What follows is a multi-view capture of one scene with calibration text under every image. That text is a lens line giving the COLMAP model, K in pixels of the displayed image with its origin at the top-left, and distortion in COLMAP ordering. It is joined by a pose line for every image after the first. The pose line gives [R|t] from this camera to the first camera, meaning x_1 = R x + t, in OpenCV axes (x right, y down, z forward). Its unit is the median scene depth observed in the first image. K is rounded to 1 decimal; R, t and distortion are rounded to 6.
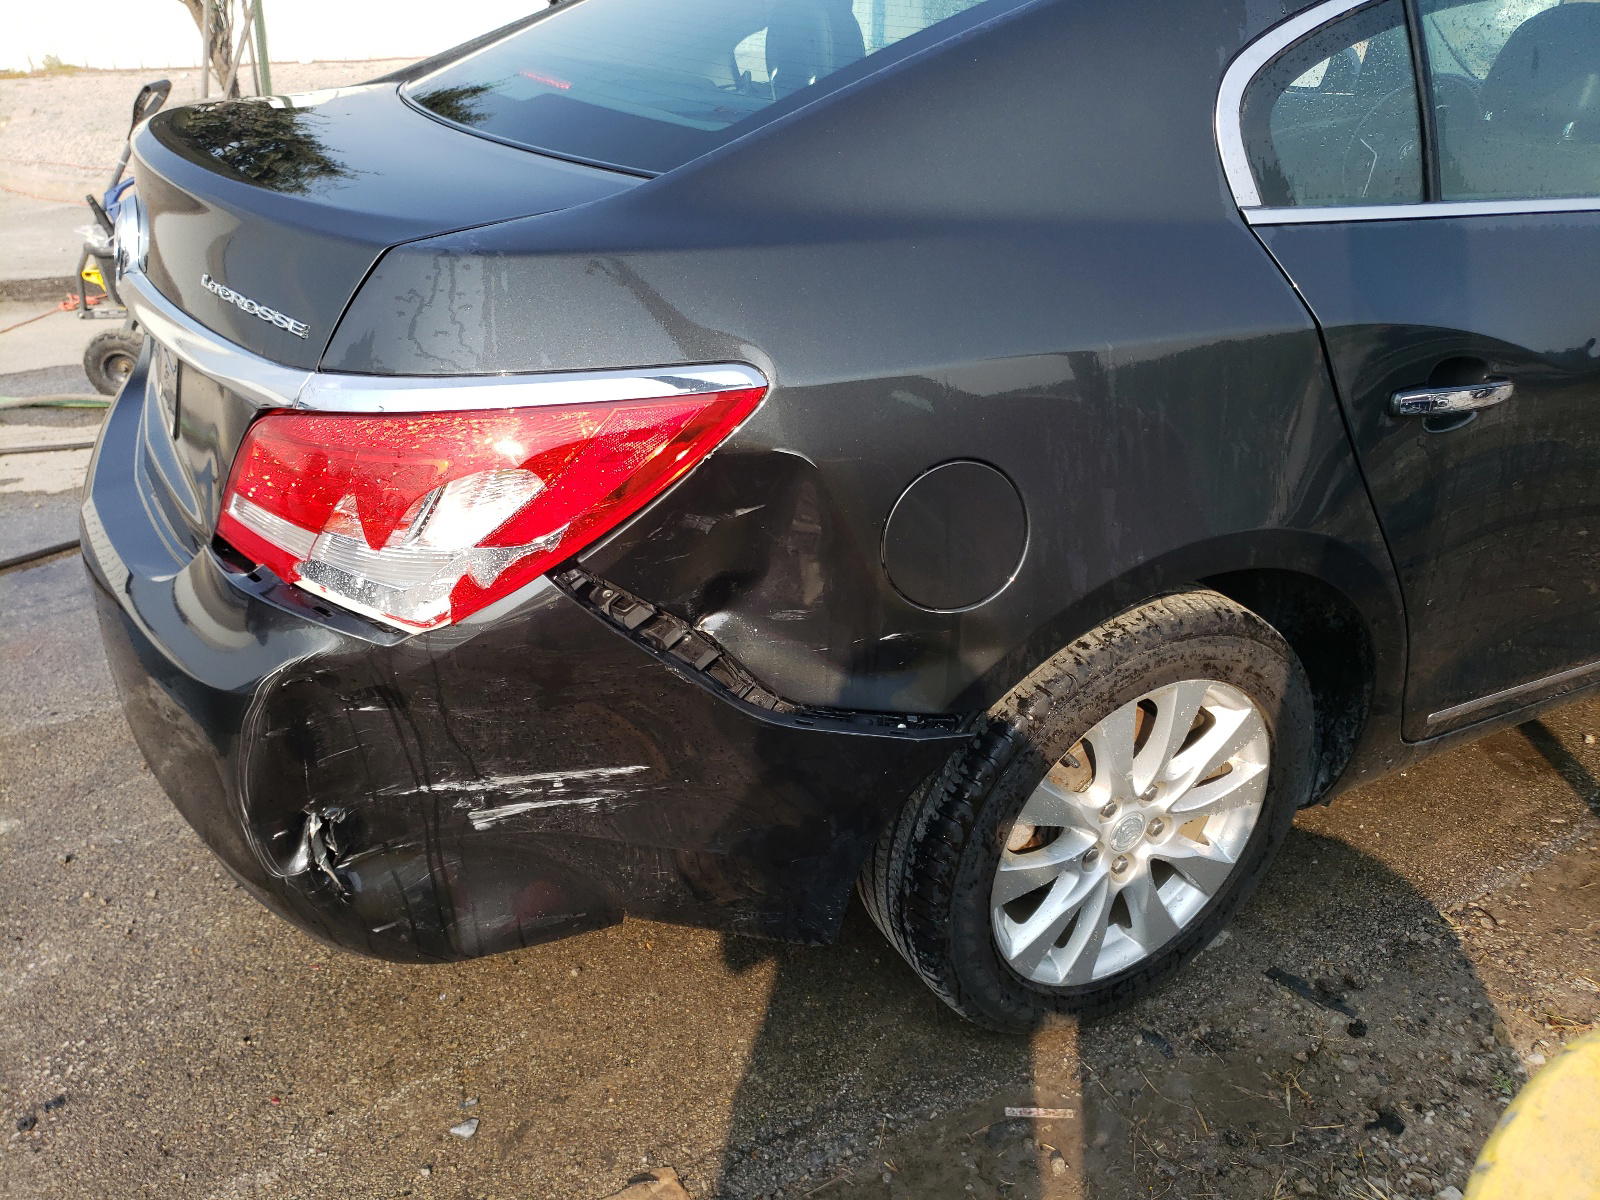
lens RADIAL K [[1233.5, 0, 803.7], [0, 1233.5, 592.4], [0, 0, 1]] dist [-0.006960, 0.047372]
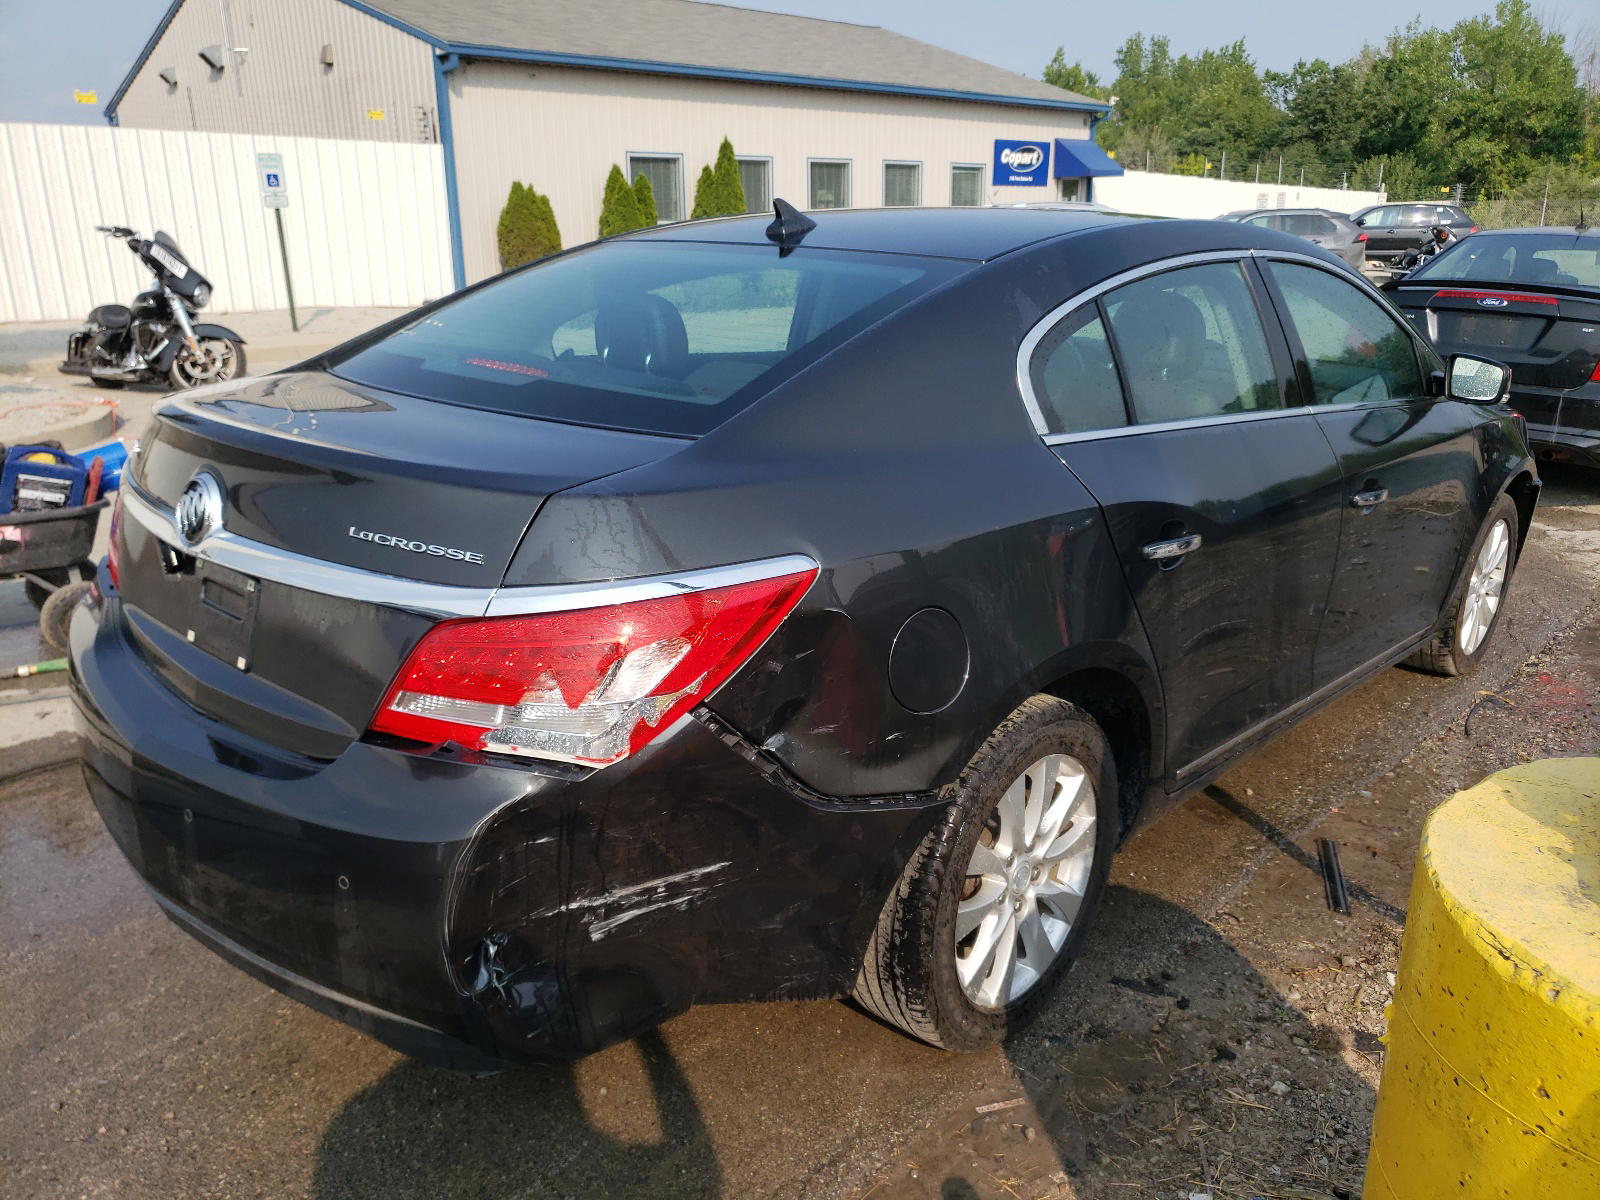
lens RADIAL K [[1233.5, 0, 803.7], [0, 1233.5, 592.4], [0, 0, 1]] dist [-0.006960, 0.047372]
pose [[0.944340, -0.092383, 0.315734, -0.384662], [0.146757, 0.977269, -0.152996, 0.062569], [-0.294423, 0.190817, 0.936432, -0.277413]]
